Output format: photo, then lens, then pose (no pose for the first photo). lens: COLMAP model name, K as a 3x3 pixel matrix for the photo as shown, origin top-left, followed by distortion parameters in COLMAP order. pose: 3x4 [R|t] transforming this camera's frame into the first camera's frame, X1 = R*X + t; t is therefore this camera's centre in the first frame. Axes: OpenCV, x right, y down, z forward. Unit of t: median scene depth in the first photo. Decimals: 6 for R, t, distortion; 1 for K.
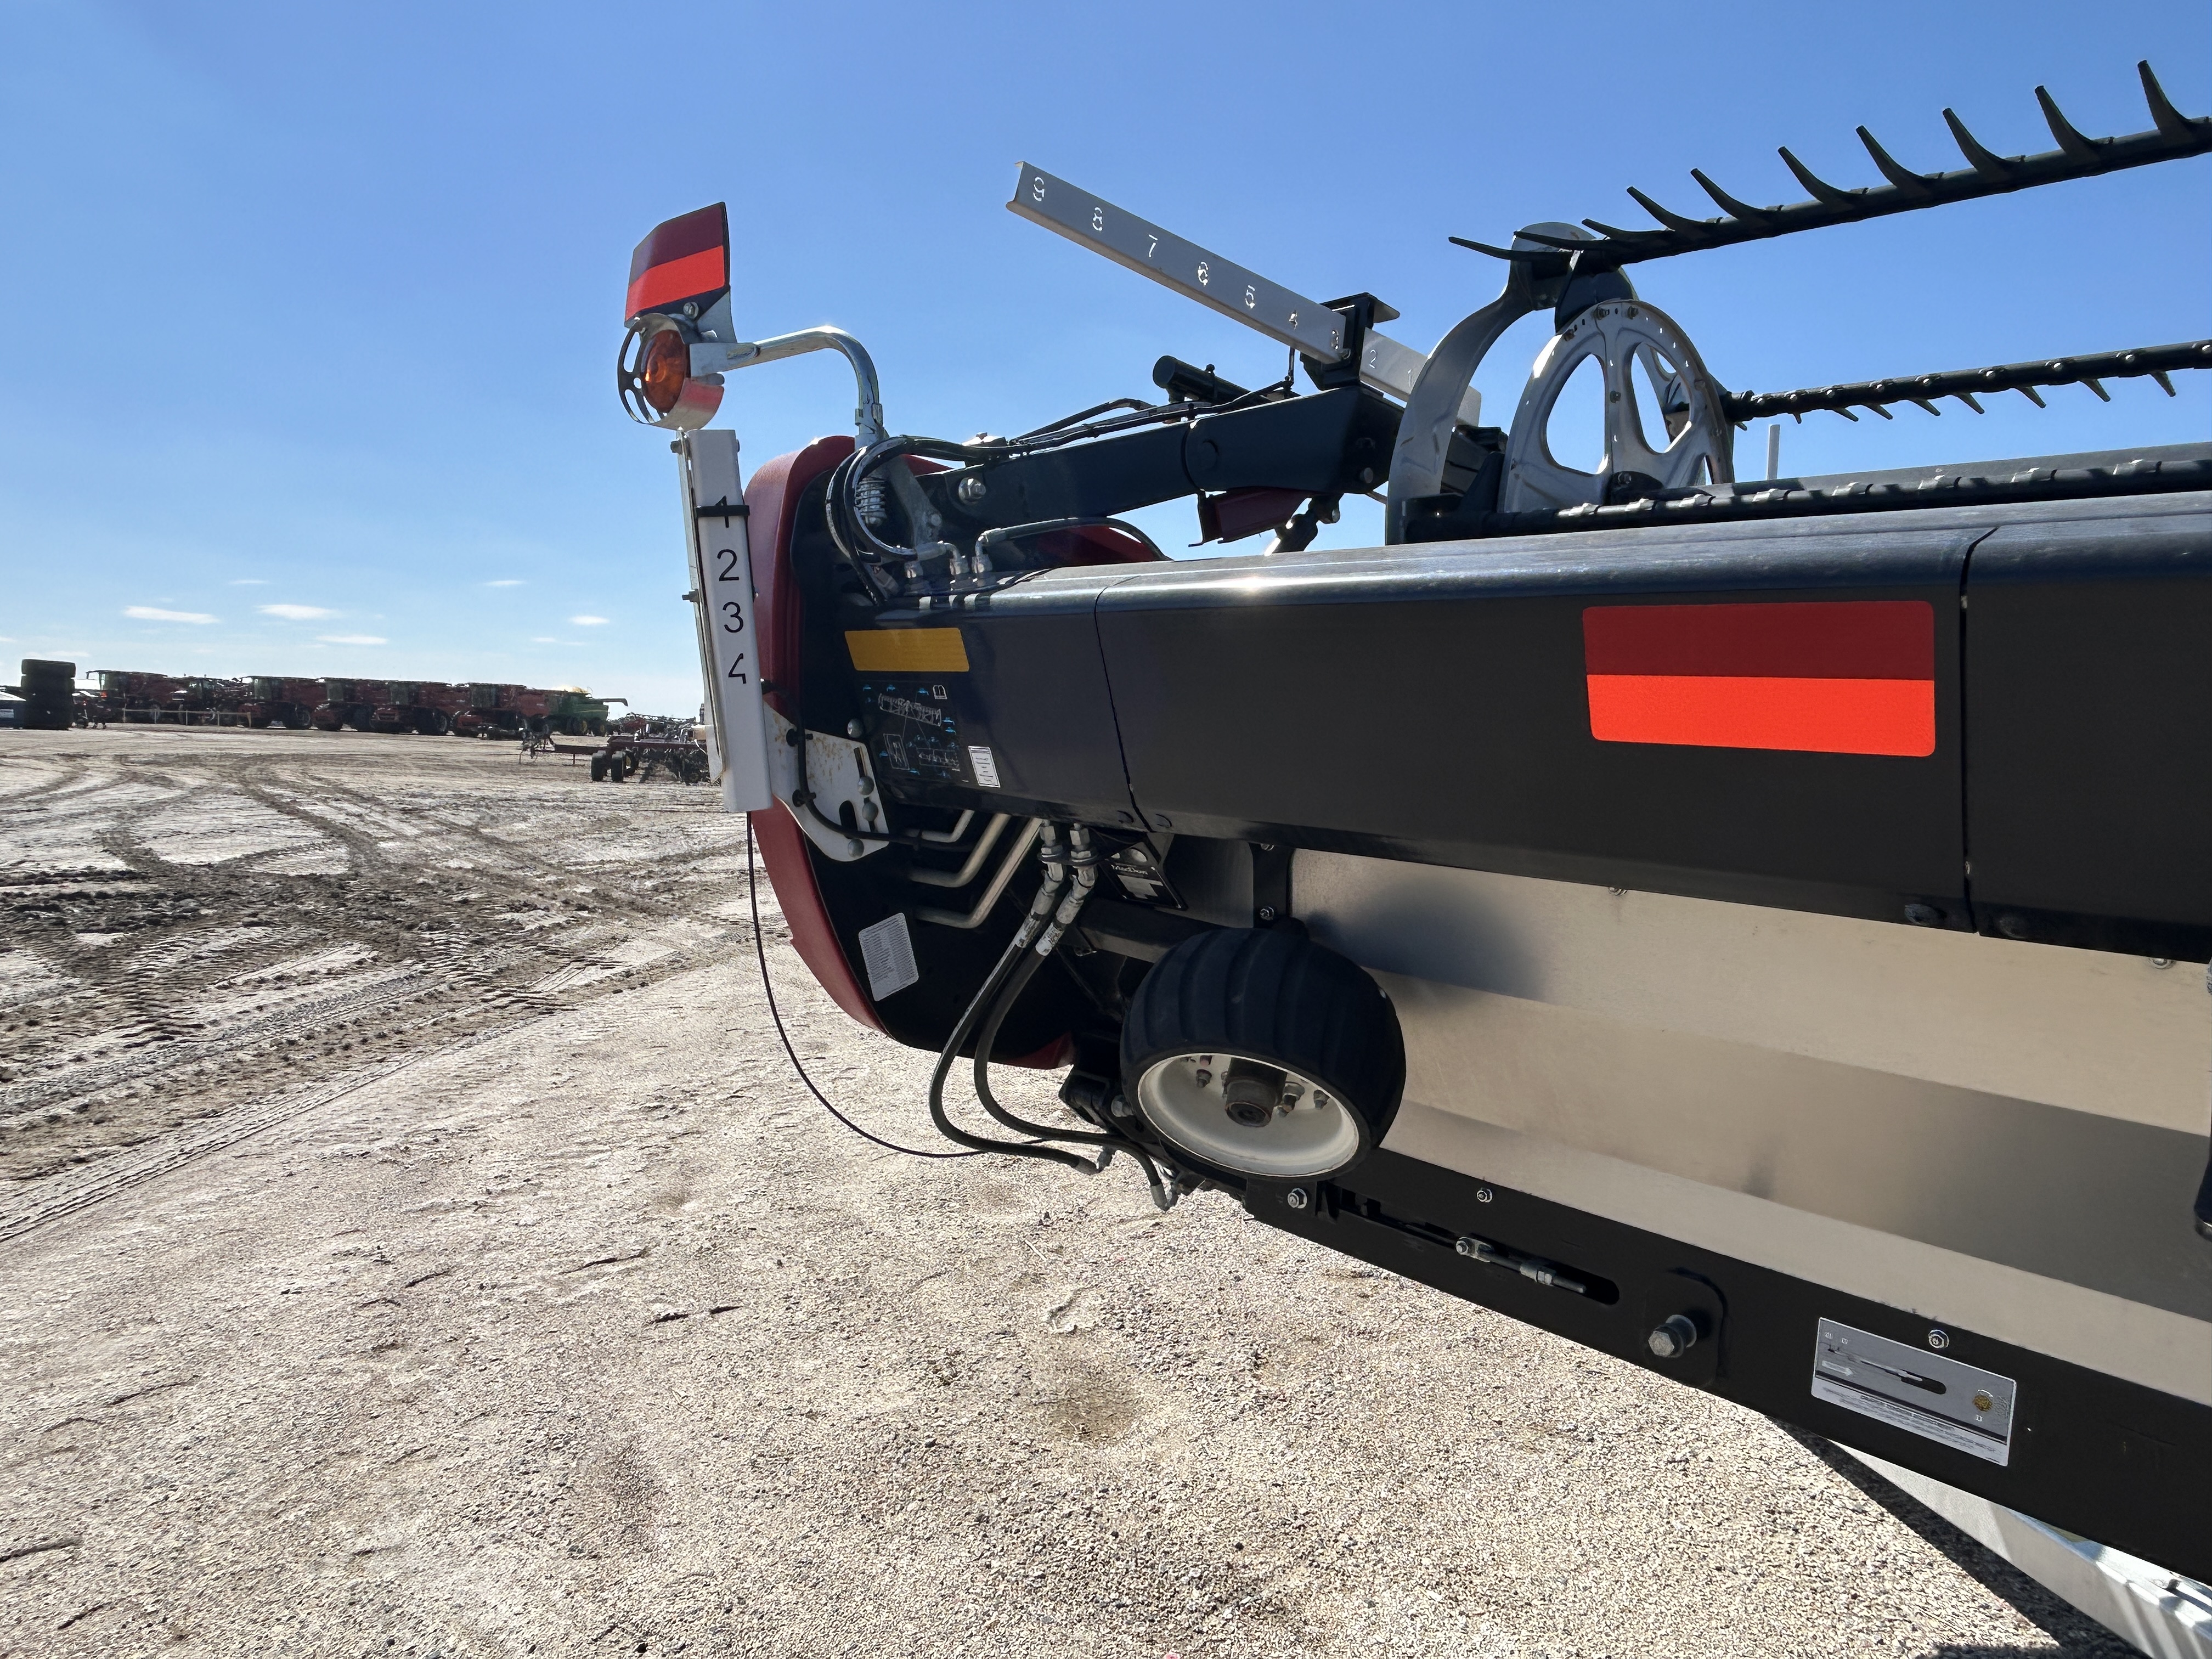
lens RADIAL K [[1427.2, 0, 1101.2], [0, 1427.2, 828.7], [0, 0, 1]] dist [-0.000436, 0.001932]
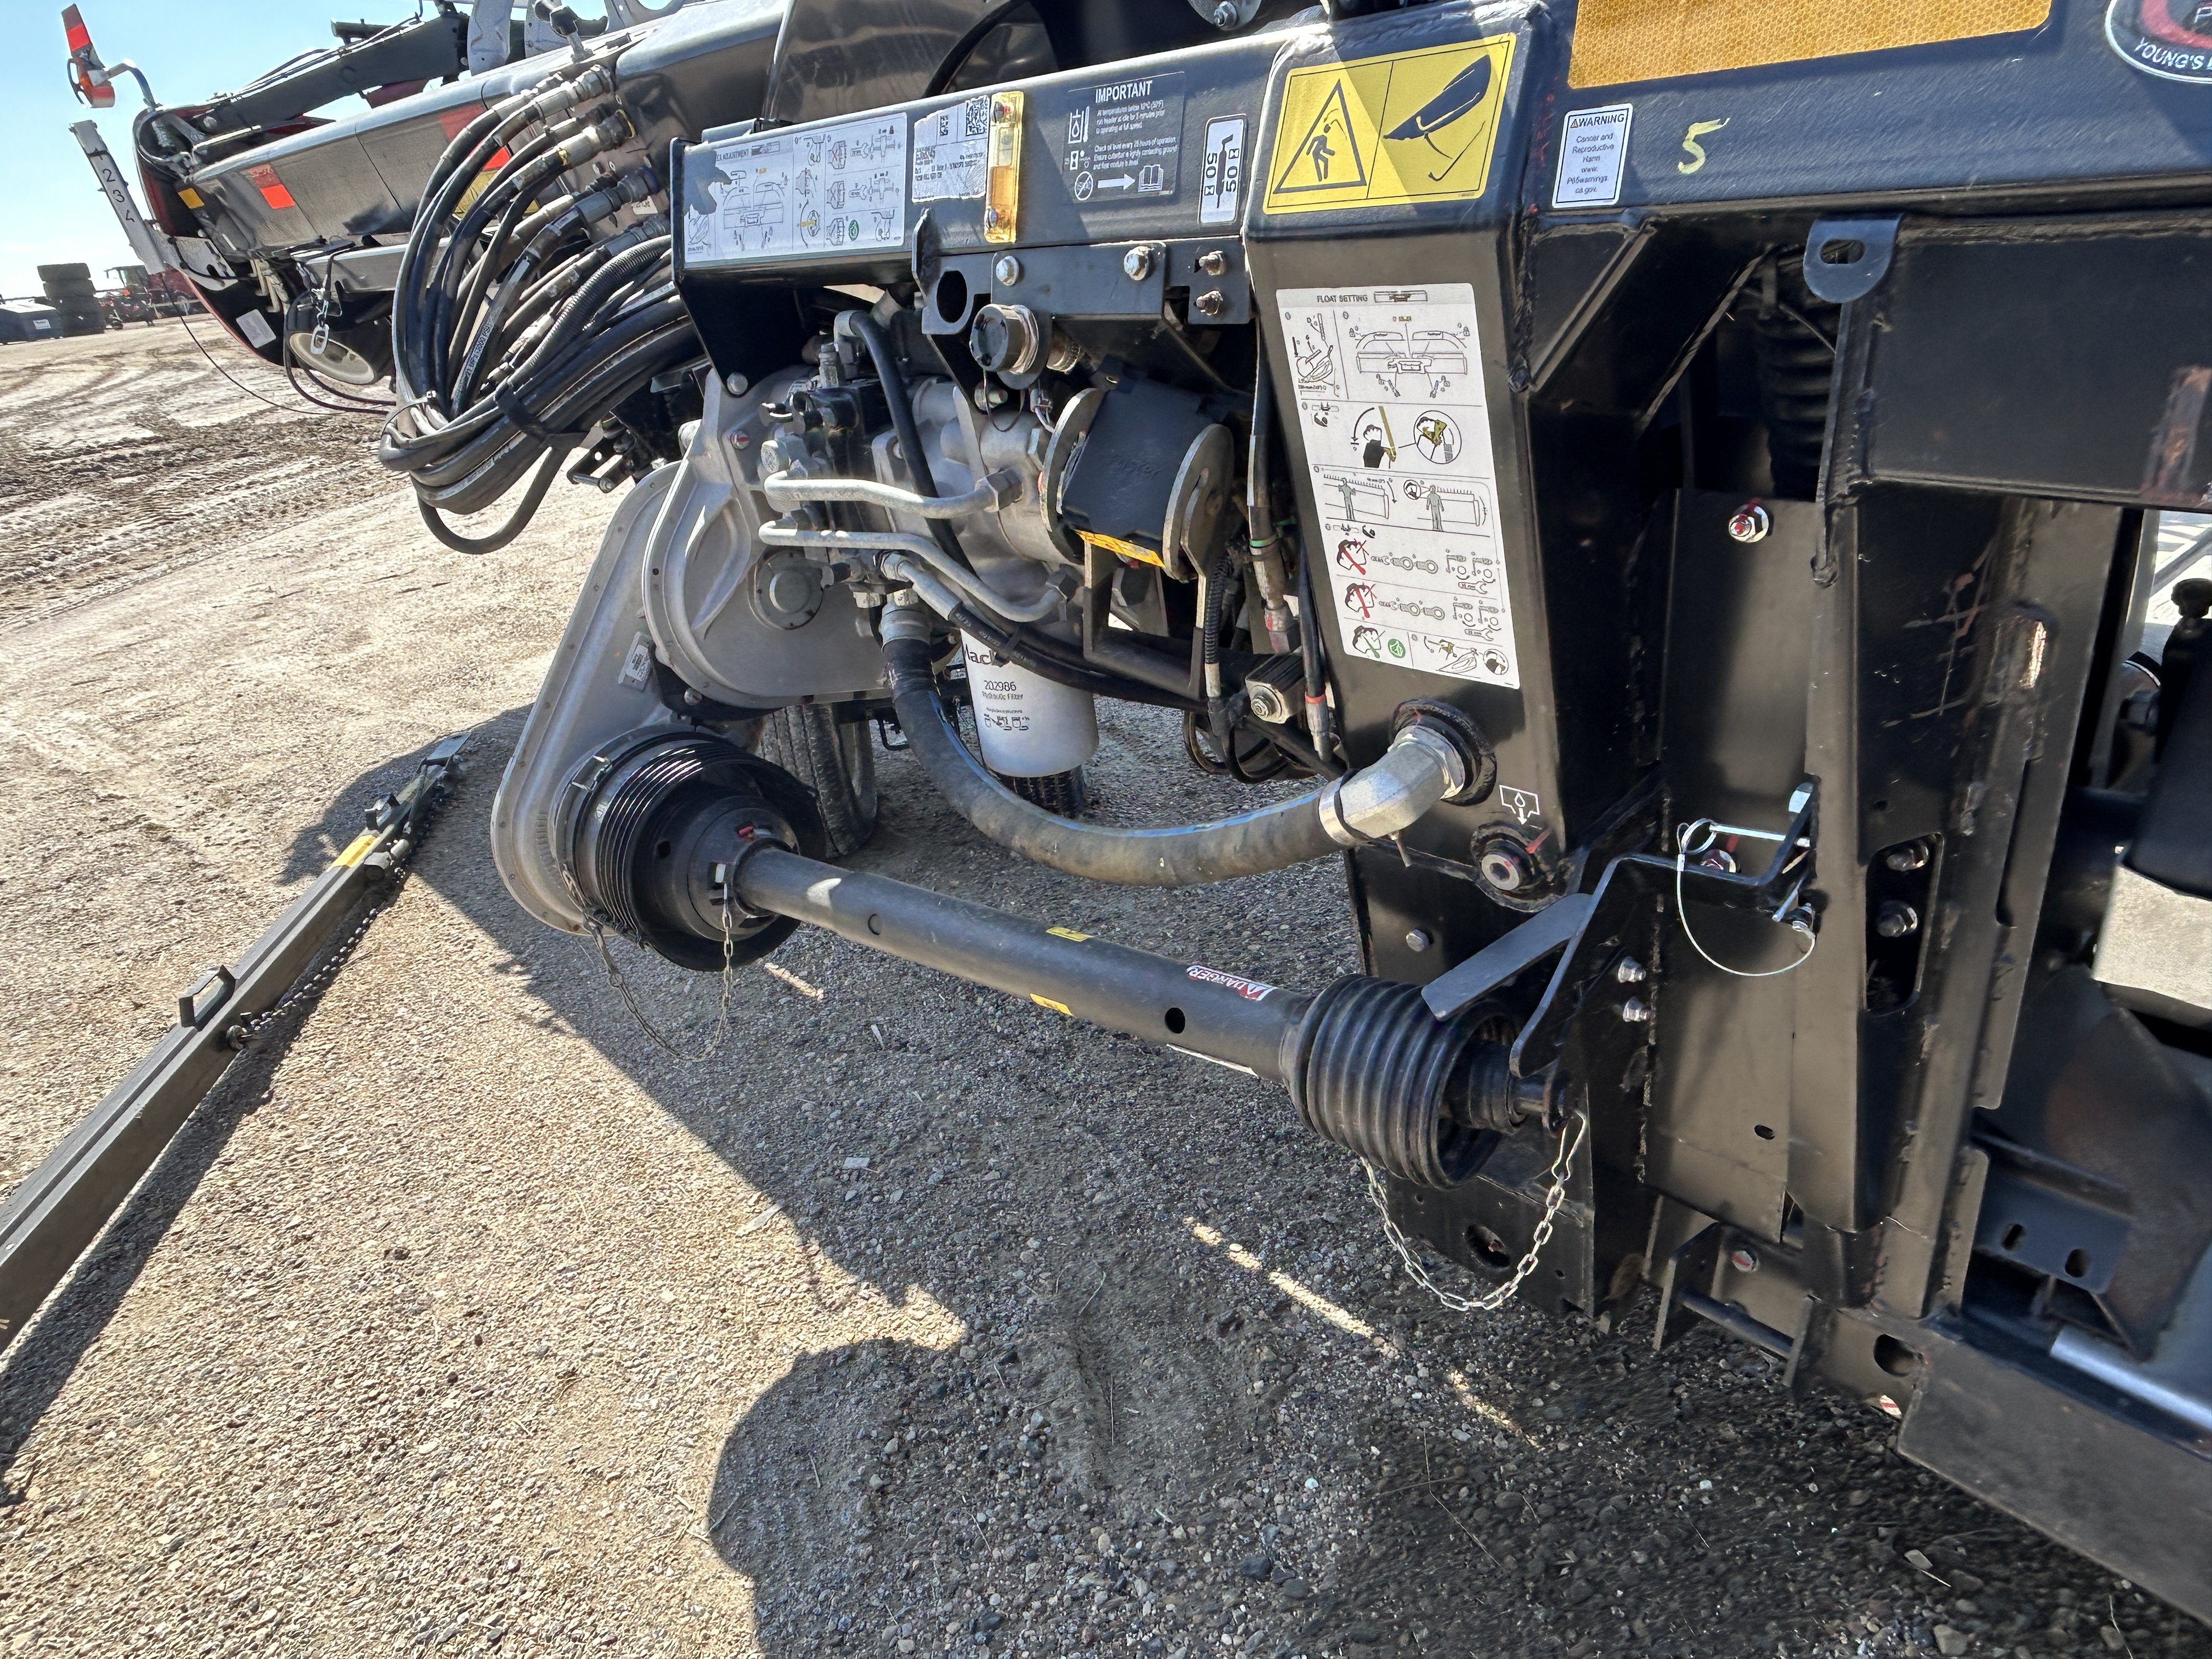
lens RADIAL K [[1427.2, 0, 1106.3], [0, 1427.2, 826.0], [0, 0, 1]] dist [-0.000436, 0.001932]
pose [[0.989484, -0.110478, -0.093363, 0.189668], [0.136058, 0.929973, 0.341523, 0.032166], [0.049095, -0.350634, 0.935225, -0.204200]]
